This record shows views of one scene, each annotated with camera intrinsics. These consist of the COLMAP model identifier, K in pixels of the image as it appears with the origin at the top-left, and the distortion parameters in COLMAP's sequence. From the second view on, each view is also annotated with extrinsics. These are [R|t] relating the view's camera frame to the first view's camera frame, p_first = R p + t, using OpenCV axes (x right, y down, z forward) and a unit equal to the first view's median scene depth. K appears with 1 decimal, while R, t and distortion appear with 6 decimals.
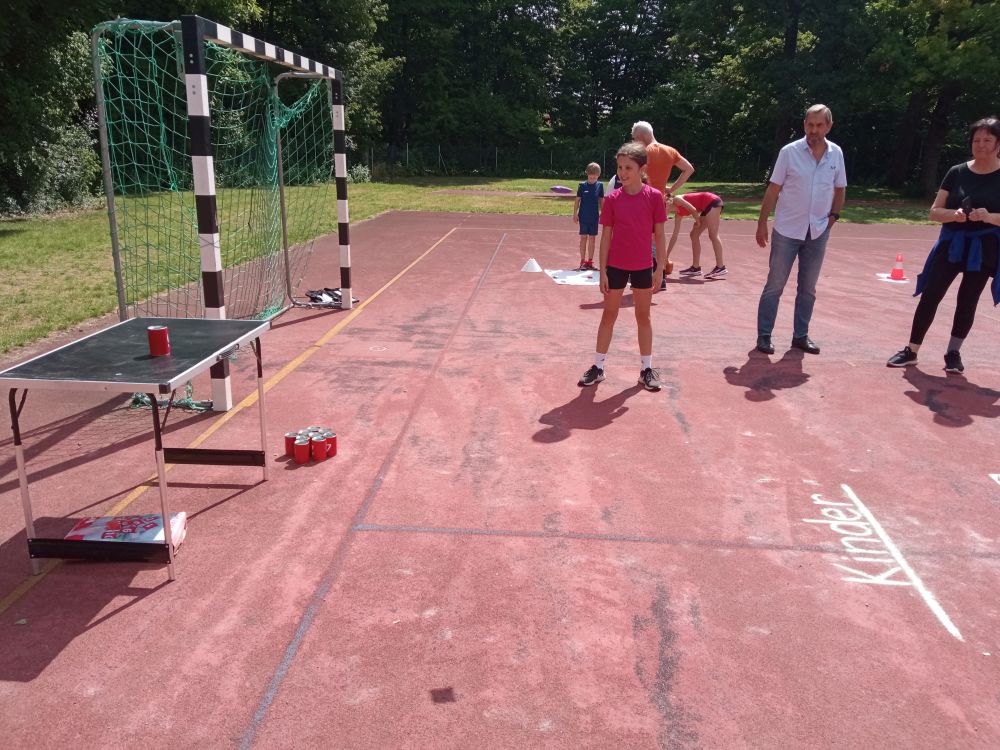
lens RADIAL K [[791.4, 0, 518.1], [0, 791.4, 359.4], [0, 0, 1]] dist [0.081581, -0.131119]
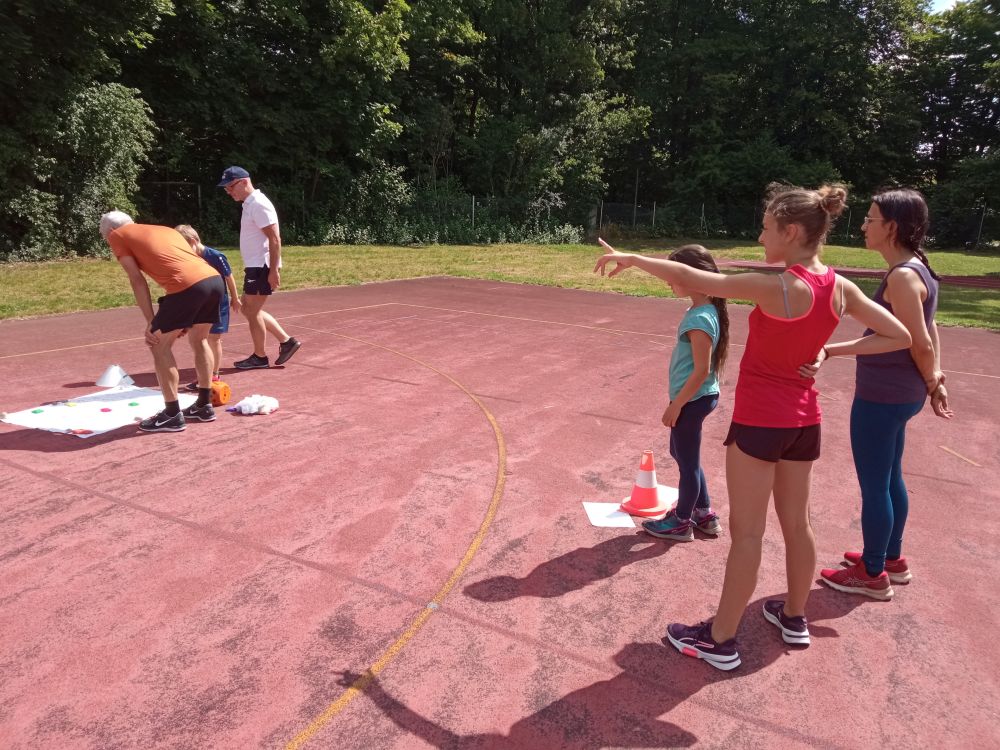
lens RADIAL K [[791.4, 0, 504.2], [0, 791.4, 359.3], [0, 0, 1]] dist [0.081581, -0.131119]
pose [[0.874032, 0.095106, -0.476469, 0.149986], [-0.131351, 0.990392, -0.043261, -0.035613], [0.467776, 0.100397, 0.878126, 0.153464]]
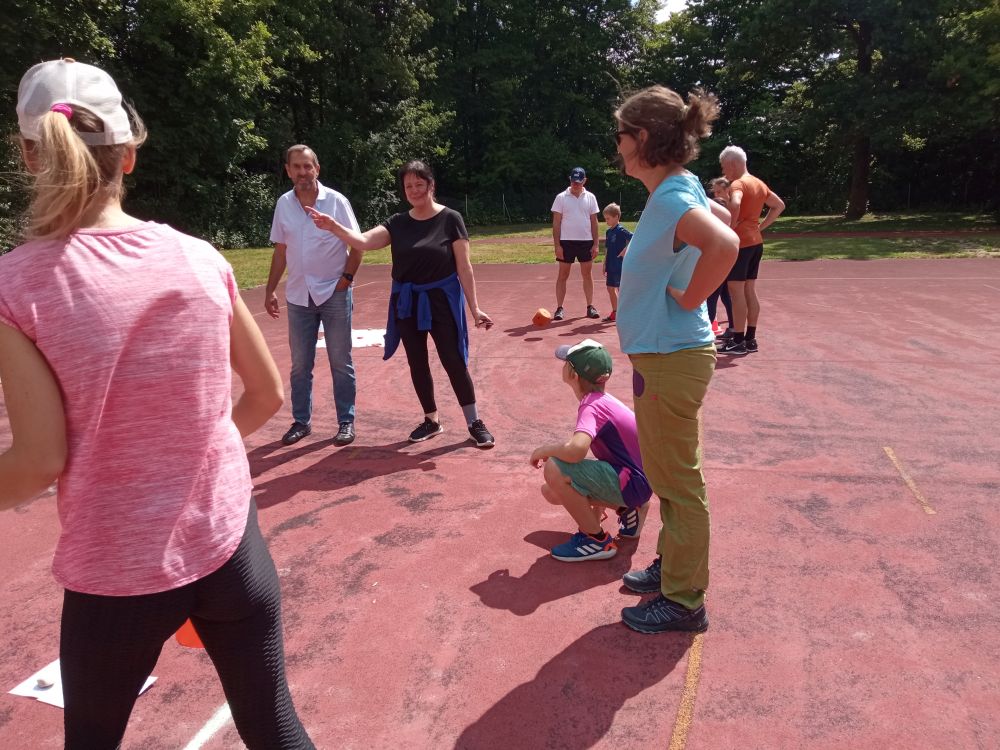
lens RADIAL K [[791.4, 0, 517.1], [0, 791.4, 374.3], [0, 0, 1]] dist [0.081581, -0.131119]
pose [[0.981069, -0.014150, -0.193139, 0.115034], [0.007125, 0.999289, -0.037017, -0.003843], [0.193526, 0.034940, 0.980473, 0.025447]]
